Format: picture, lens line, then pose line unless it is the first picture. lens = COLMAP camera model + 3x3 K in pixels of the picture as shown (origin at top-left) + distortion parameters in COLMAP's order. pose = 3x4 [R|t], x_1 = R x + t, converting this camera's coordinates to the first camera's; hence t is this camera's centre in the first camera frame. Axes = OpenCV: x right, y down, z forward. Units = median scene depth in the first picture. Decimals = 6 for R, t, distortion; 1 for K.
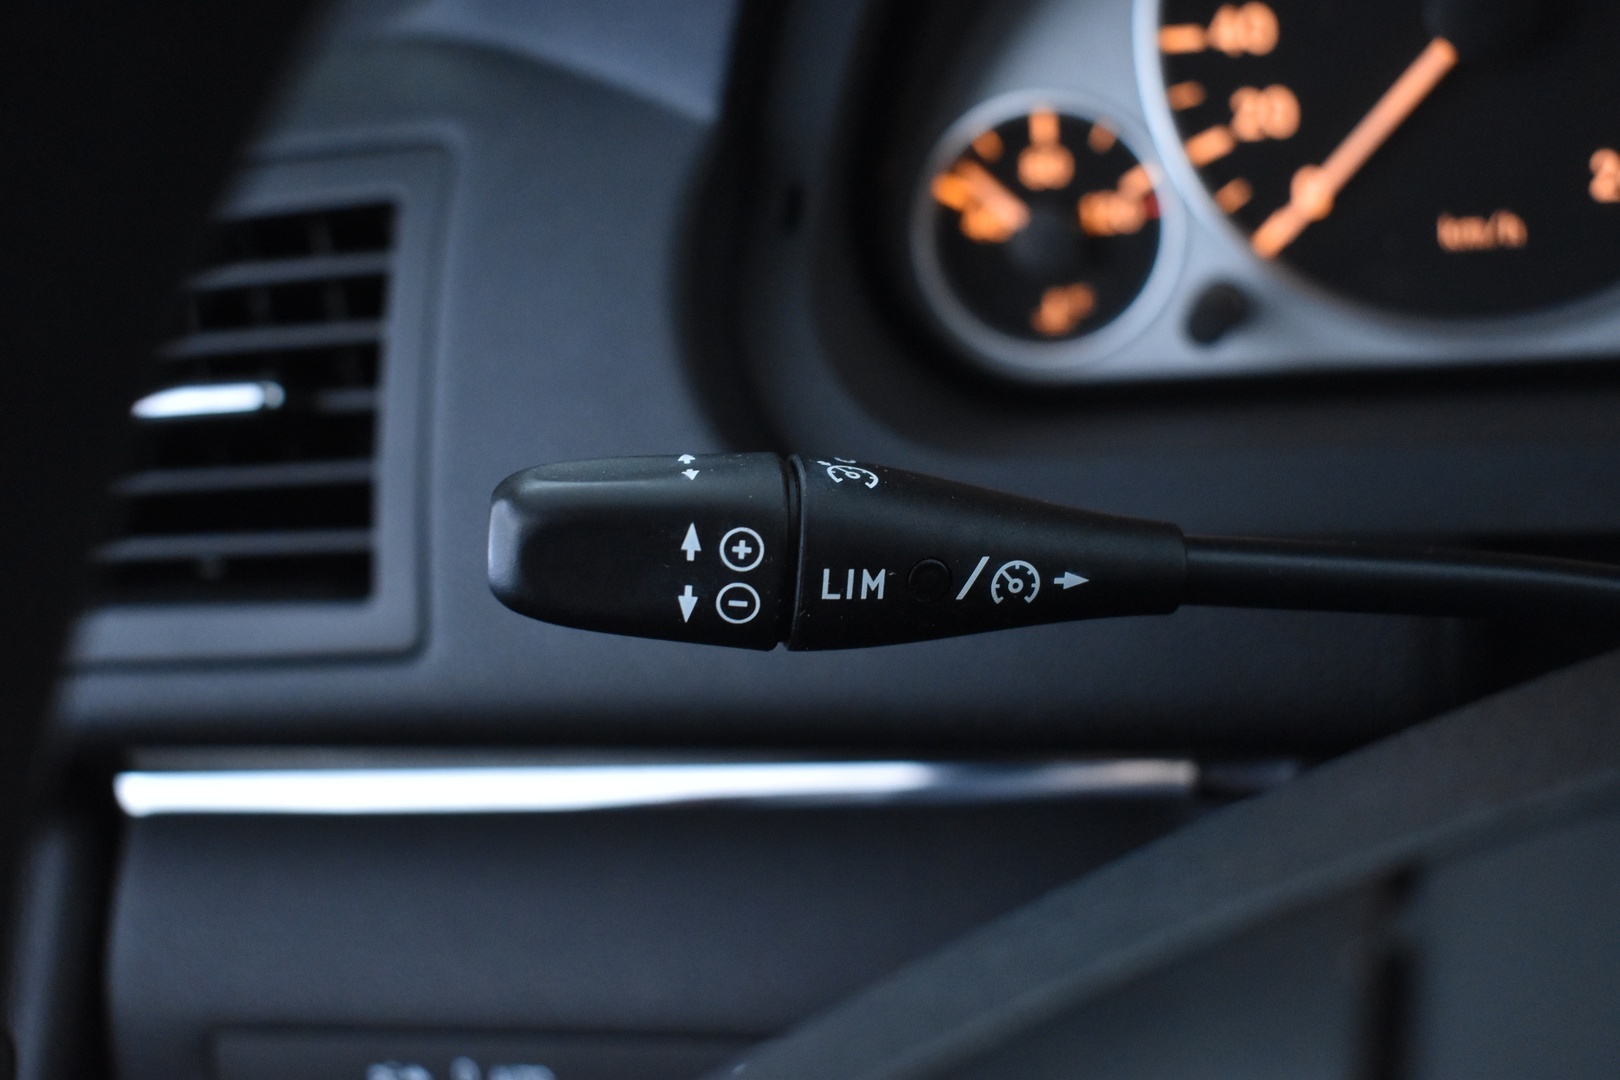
lens RADIAL K [[1961.8, 0, 809.2], [0, 1961.8, 541.3], [0, 0, 1]] dist [-0.105022, 0.000000]
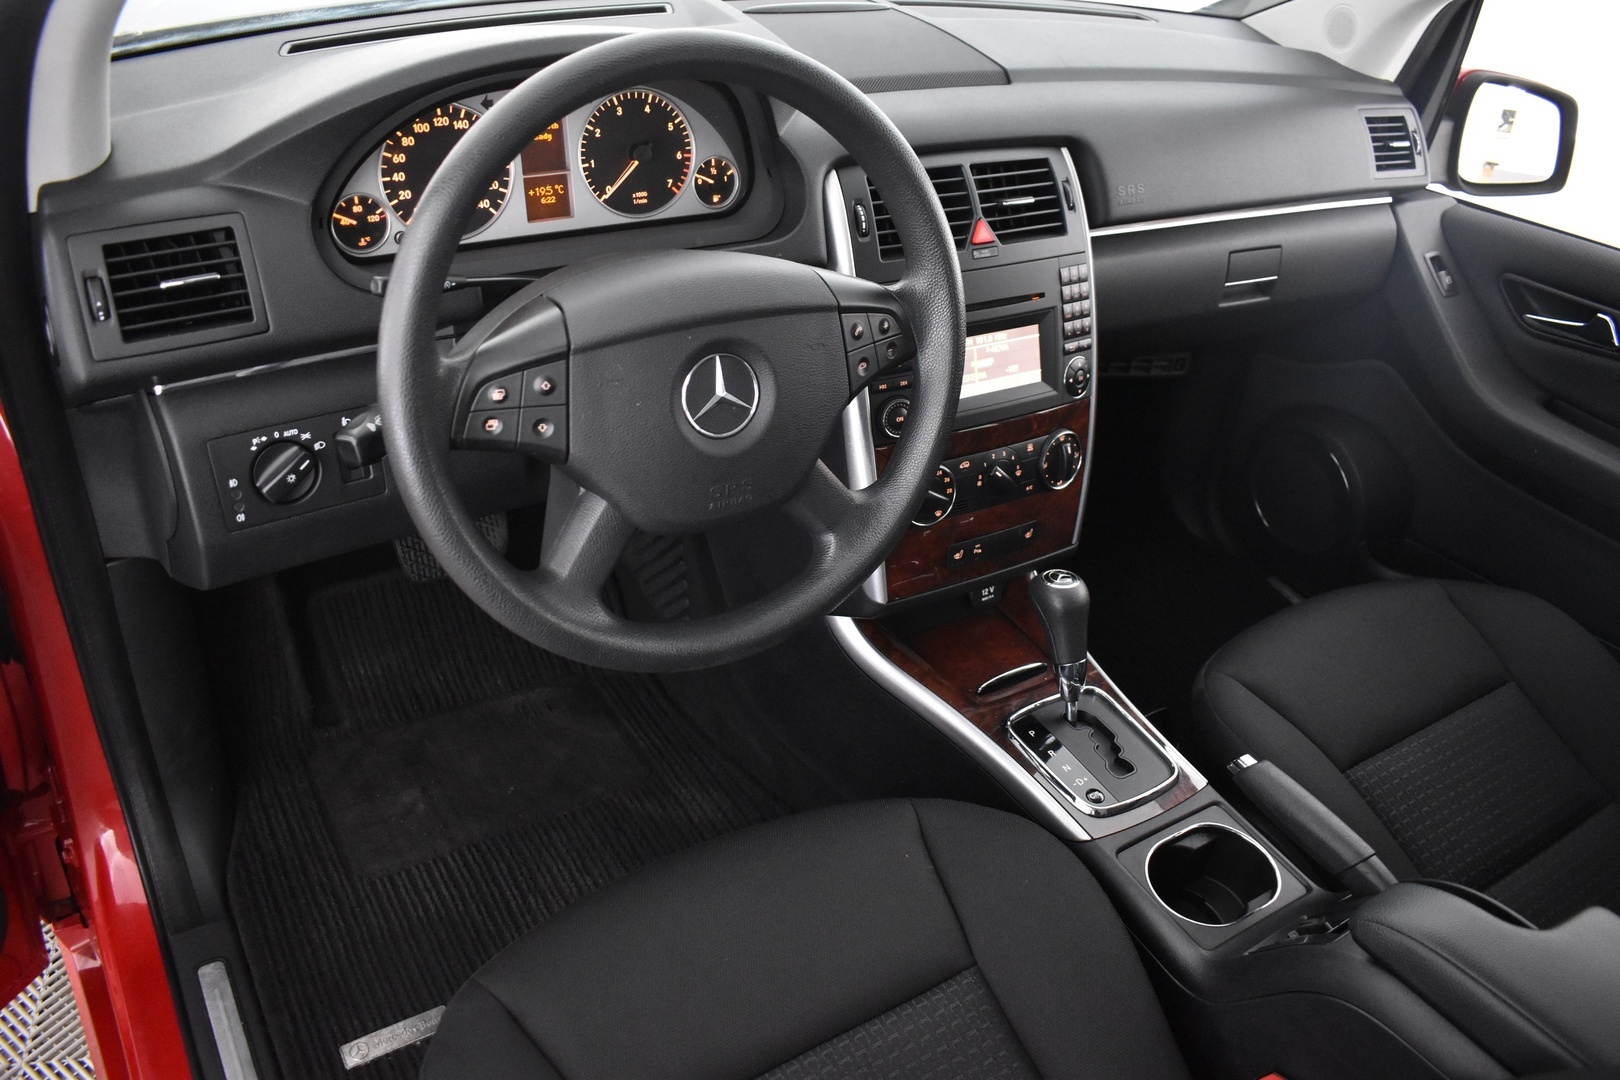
lens RADIAL K [[1282.0, 0, 856.7], [0, 1282.0, 519.7], [0, 0, 1]] dist [-0.115530, 0.033689]
pose [[0.641412, -0.220880, 0.734712, -1.426974], [0.121196, 0.974806, 0.187254, 0.101565], [-0.757563, -0.031063, 0.652023, -1.763552]]
